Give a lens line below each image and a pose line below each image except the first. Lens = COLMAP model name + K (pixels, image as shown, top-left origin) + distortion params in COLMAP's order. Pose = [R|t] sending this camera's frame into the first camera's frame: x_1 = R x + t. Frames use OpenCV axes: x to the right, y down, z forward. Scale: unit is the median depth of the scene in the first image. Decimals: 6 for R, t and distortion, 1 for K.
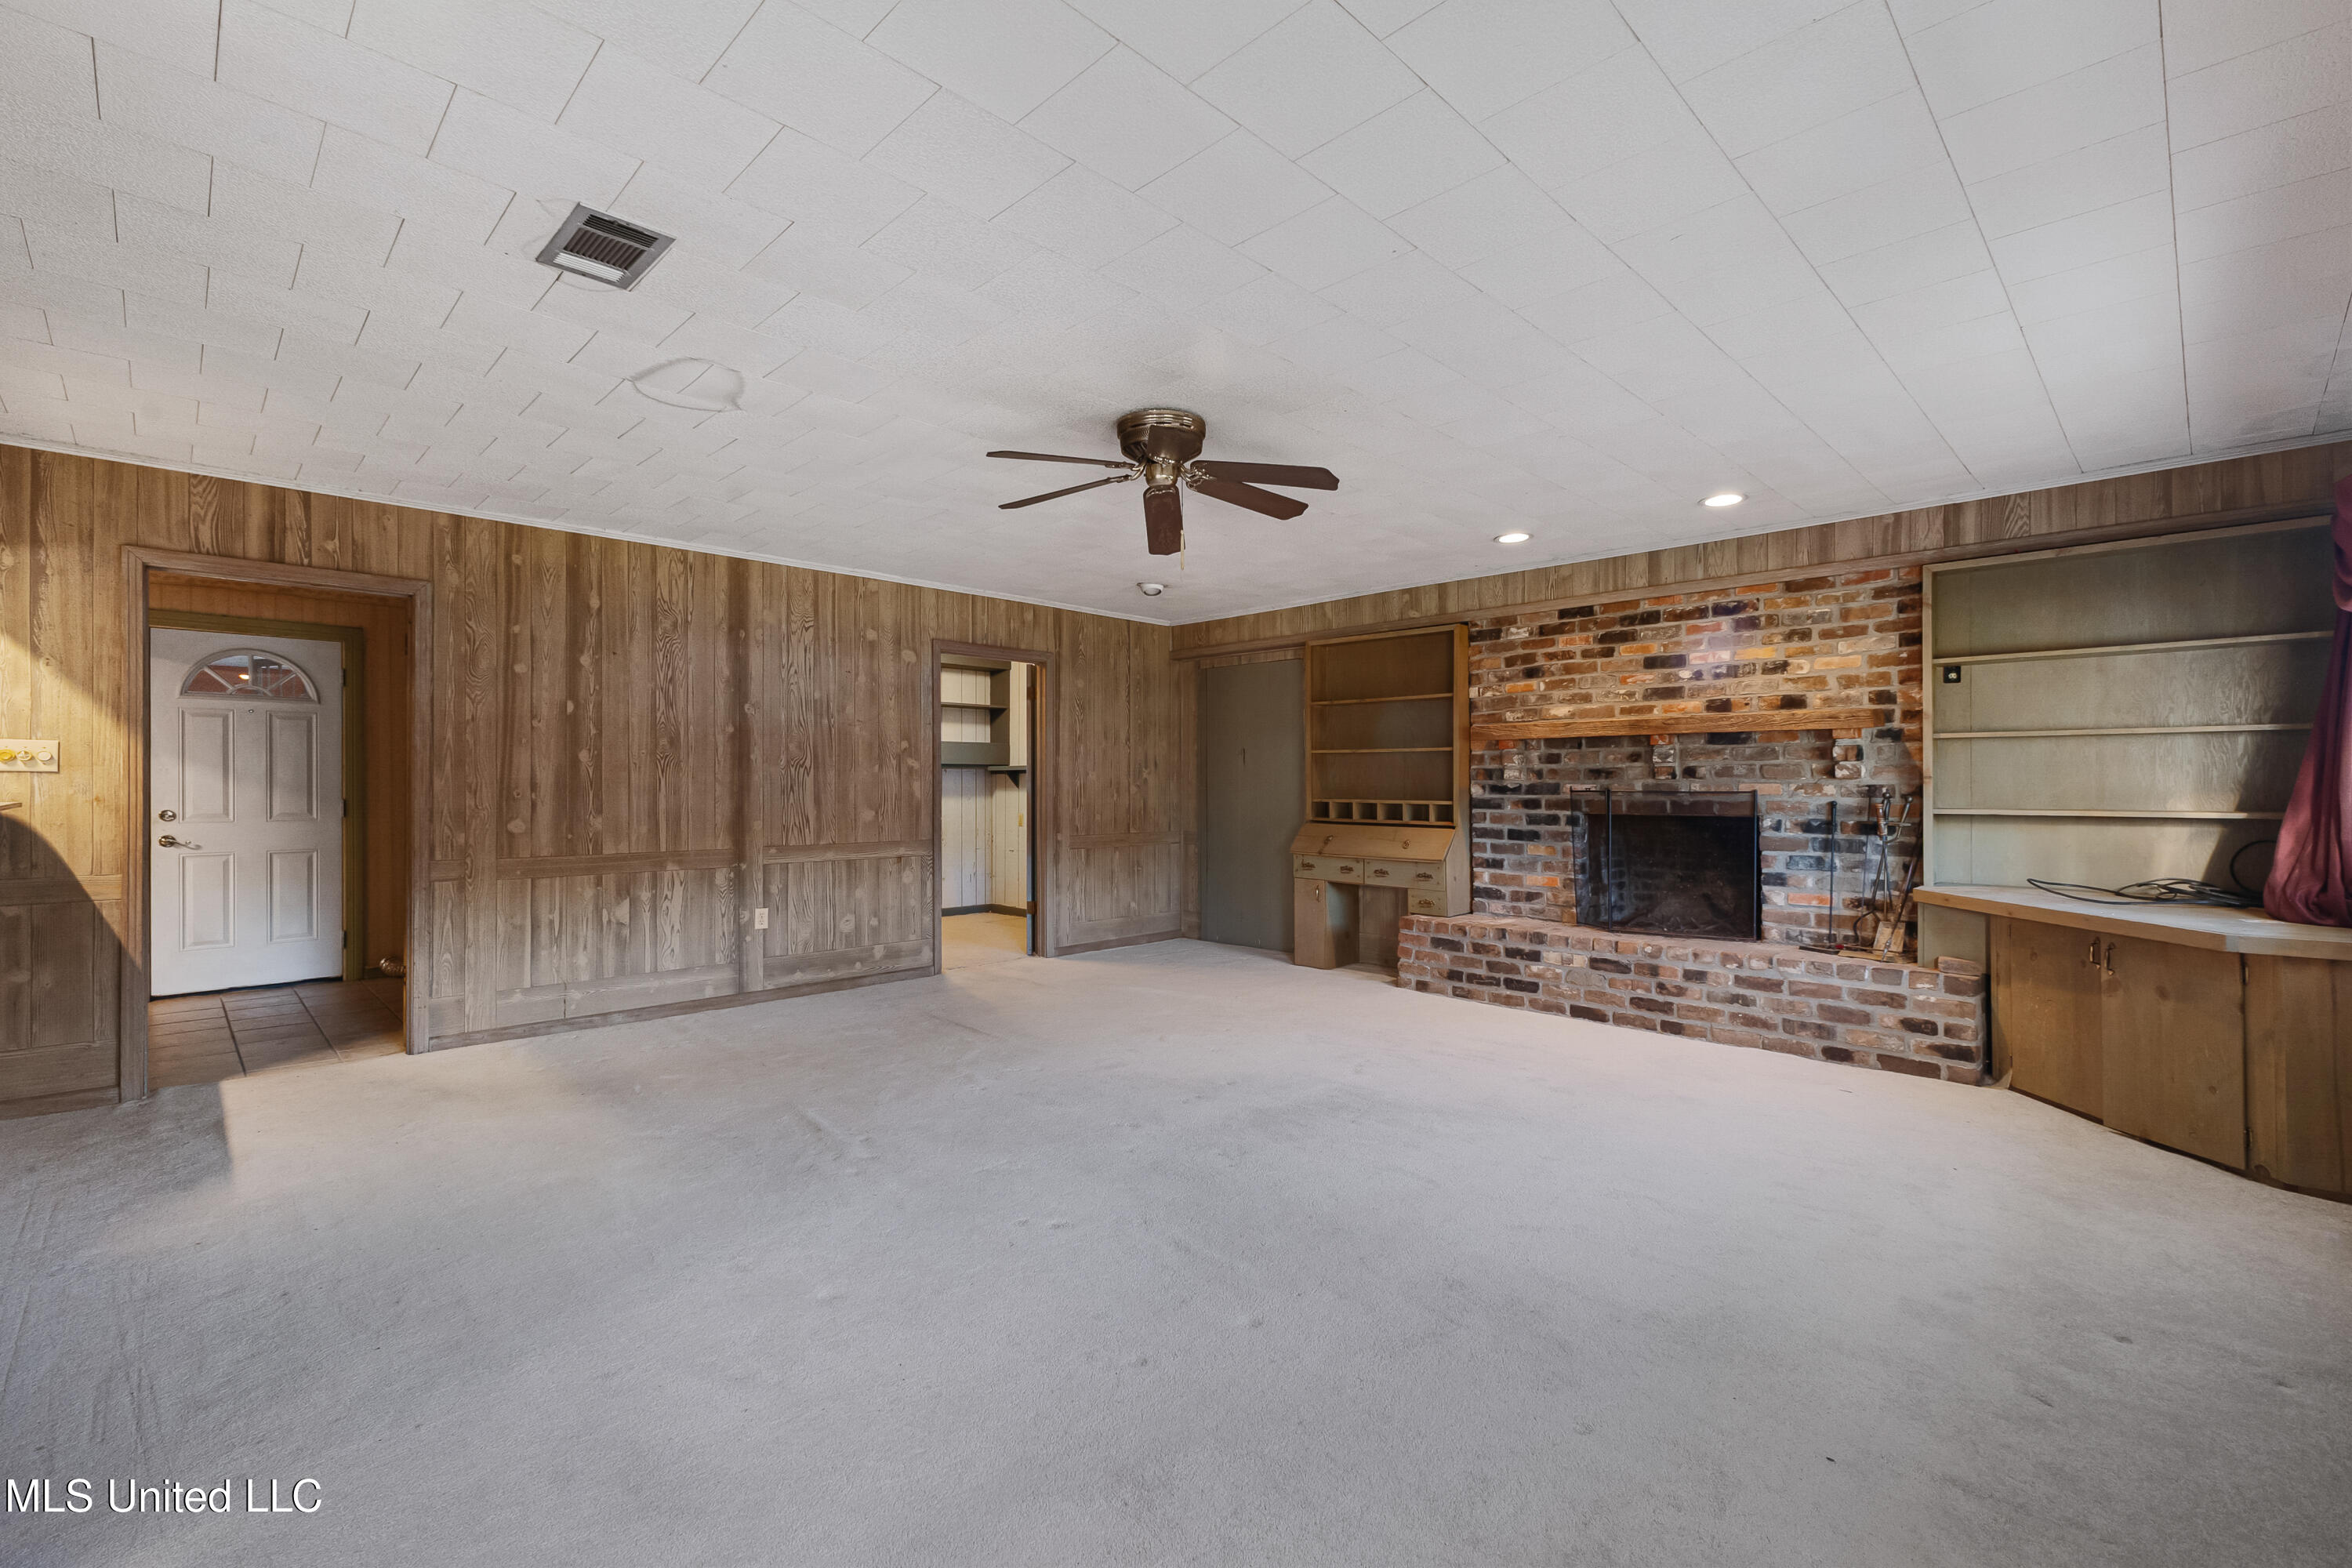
lens RADIAL K [[1021.6, 0, 1178.4], [0, 1021.6, 786.7], [0, 0, 1]] dist [0.003105, 0.000037]
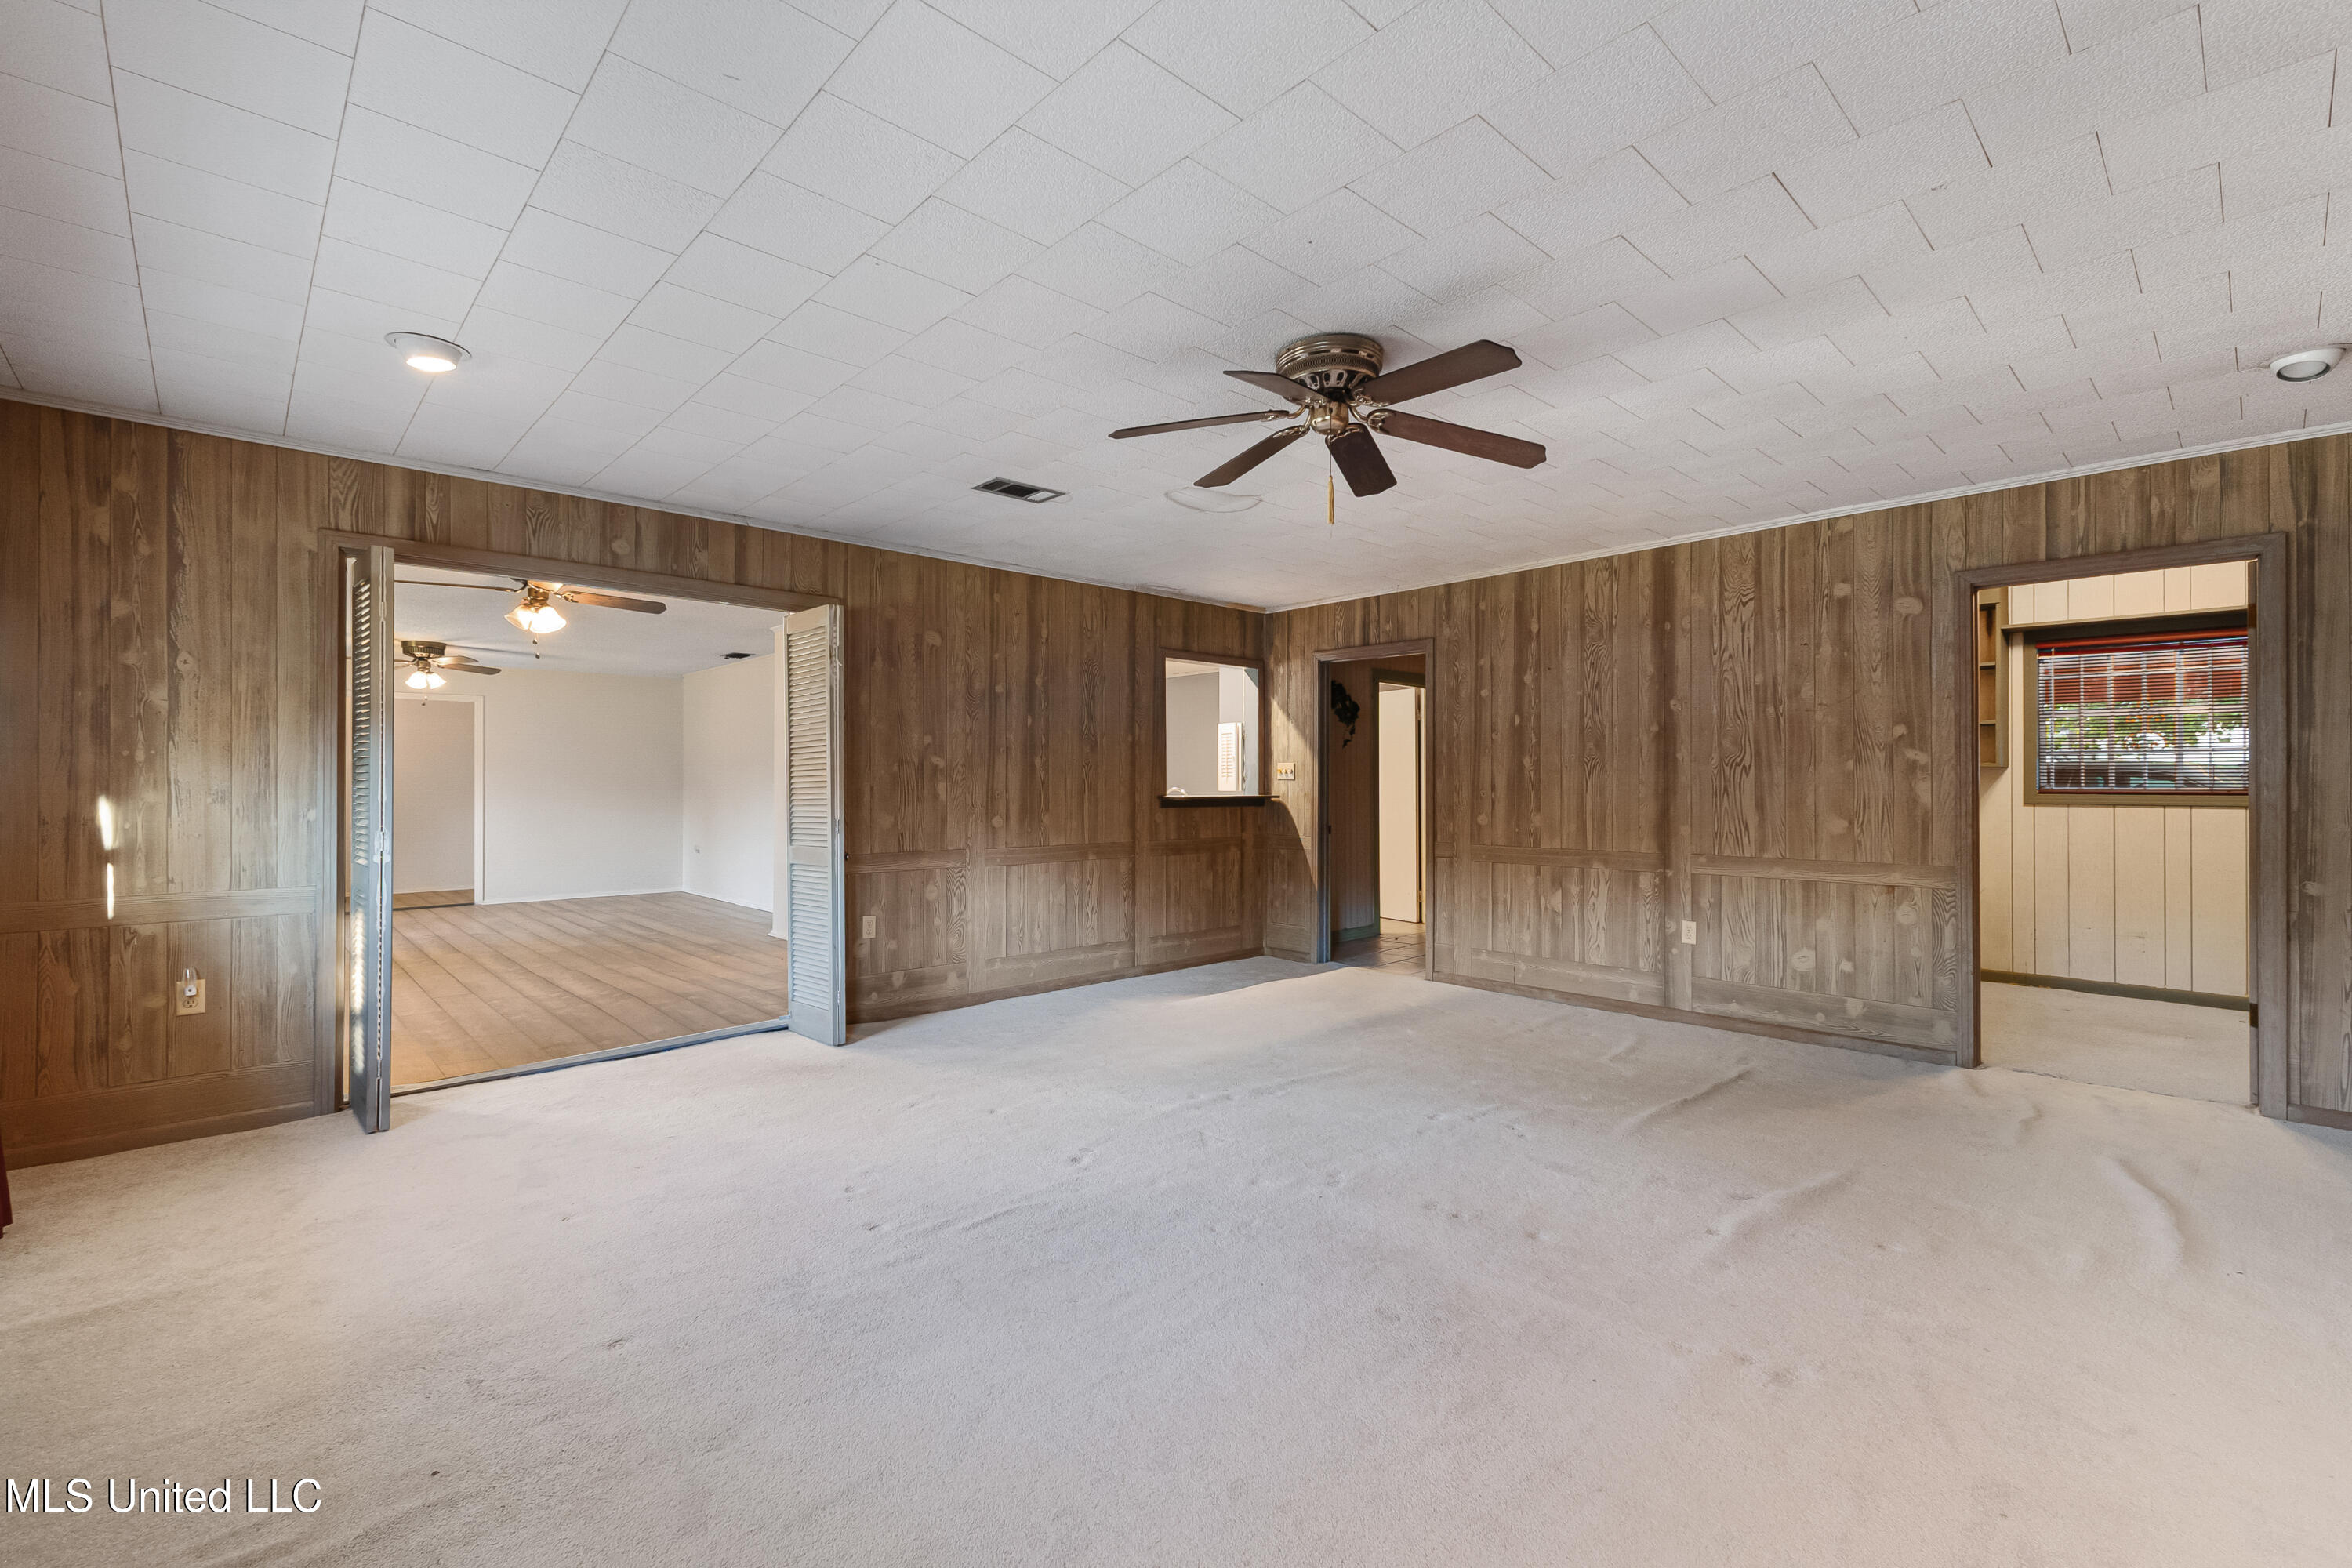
lens RADIAL K [[1021.6, 0, 1179.0], [0, 1021.6, 780.5], [0, 0, 1]] dist [0.003105, 0.000037]
pose [[-0.041566, -0.005715, -0.999119, 0.545274], [-0.001643, 0.999983, -0.005652, -0.001118], [0.999134, 0.001407, -0.041575, 0.602377]]
